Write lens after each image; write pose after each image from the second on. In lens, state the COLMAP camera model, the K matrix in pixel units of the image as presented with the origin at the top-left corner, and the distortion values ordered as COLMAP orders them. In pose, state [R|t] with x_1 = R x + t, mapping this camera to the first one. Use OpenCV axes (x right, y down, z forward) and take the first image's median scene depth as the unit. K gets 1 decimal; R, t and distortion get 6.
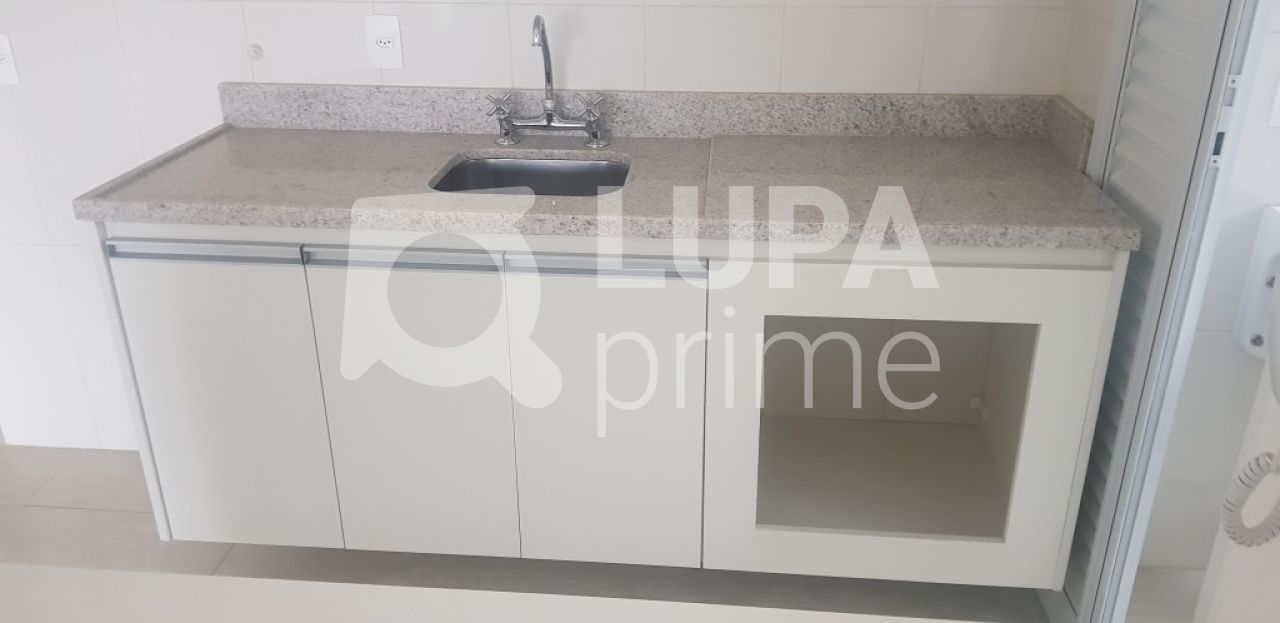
lens RADIAL K [[1024.2, 0, 641.6], [0, 1024.2, 303.3], [0, 0, 1]] dist [0.094773, -0.107482]
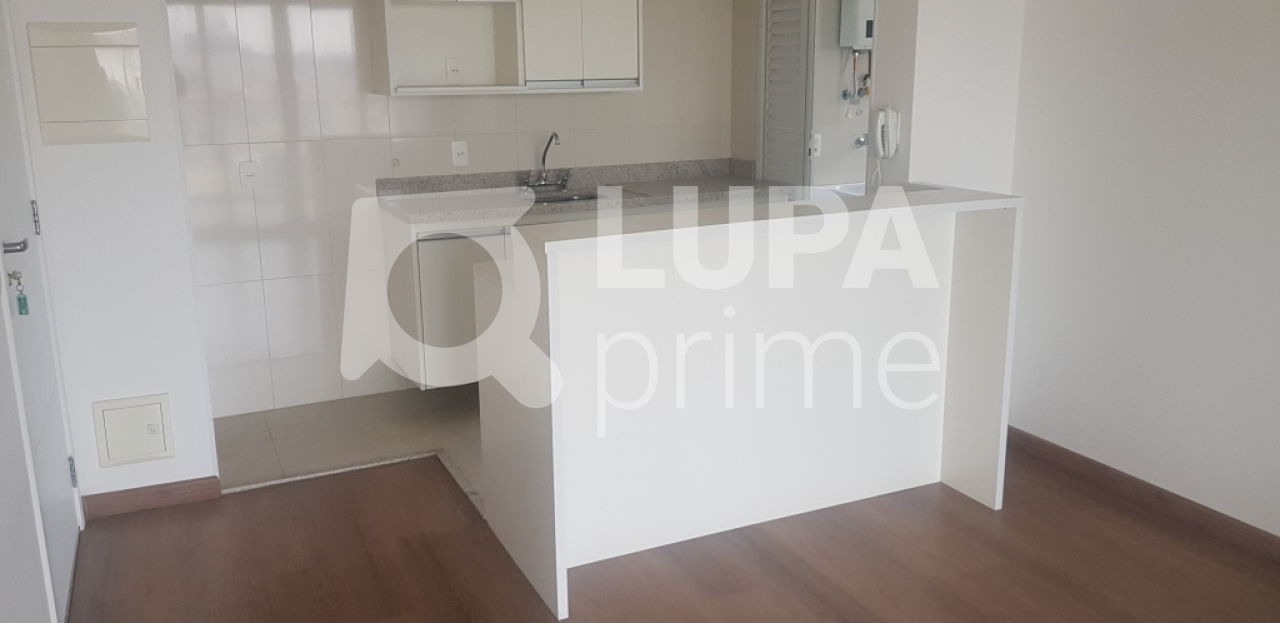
lens RADIAL K [[1024.2, 0, 628.9], [0, 1024.2, 302.9], [0, 0, 1]] dist [0.094773, -0.107482]
pose [[0.860840, -0.125306, 0.493207, -1.030505], [0.217913, 0.966620, -0.134761, 0.401140], [-0.459857, 0.223484, 0.859411, -0.896740]]
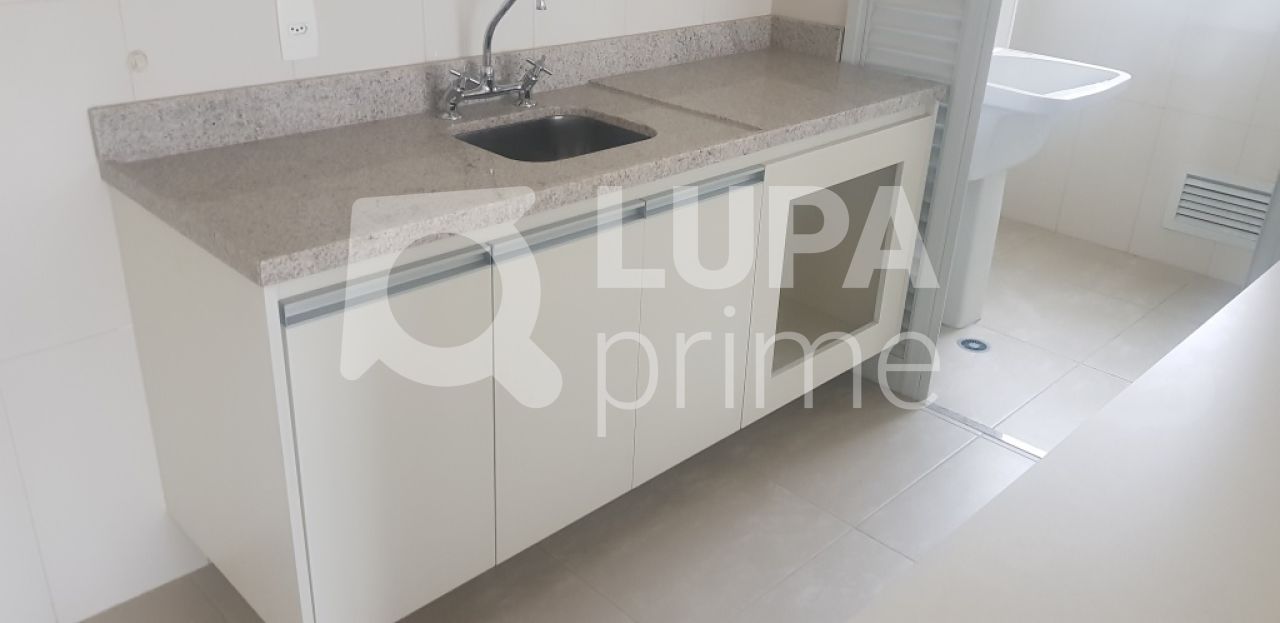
lens RADIAL K [[1024.2, 0, 637.6], [0, 1024.2, 271.1], [0, 0, 1]] dist [0.094773, -0.107482]
pose [[0.637658, -0.274880, 0.719607, -0.748689], [0.271564, 0.954408, 0.123932, -0.091004], [-0.720864, 0.116394, 0.683233, 0.233503]]
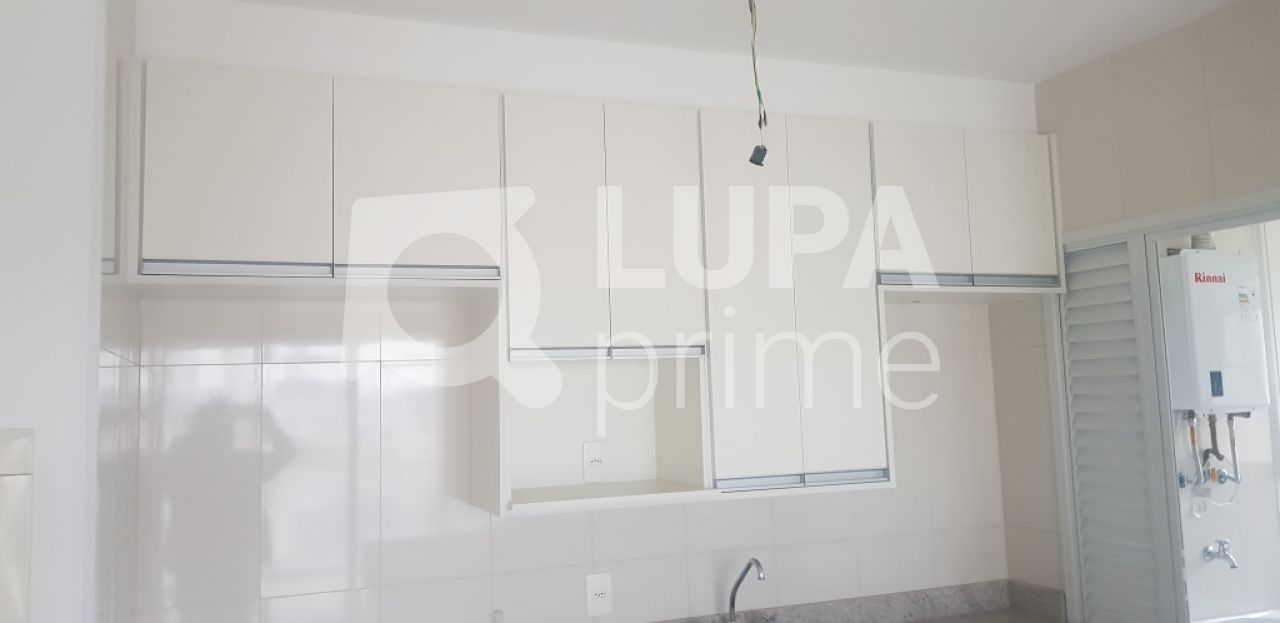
lens RADIAL K [[1024.2, 0, 635.7], [0, 1024.2, 309.2], [0, 0, 1]] dist [0.094773, -0.107482]
pose [[0.885055, 0.010445, 0.465369, -0.817993], [0.216942, 0.875278, -0.432231, 0.001492], [-0.411842, 0.483507, 0.772404, -0.186768]]
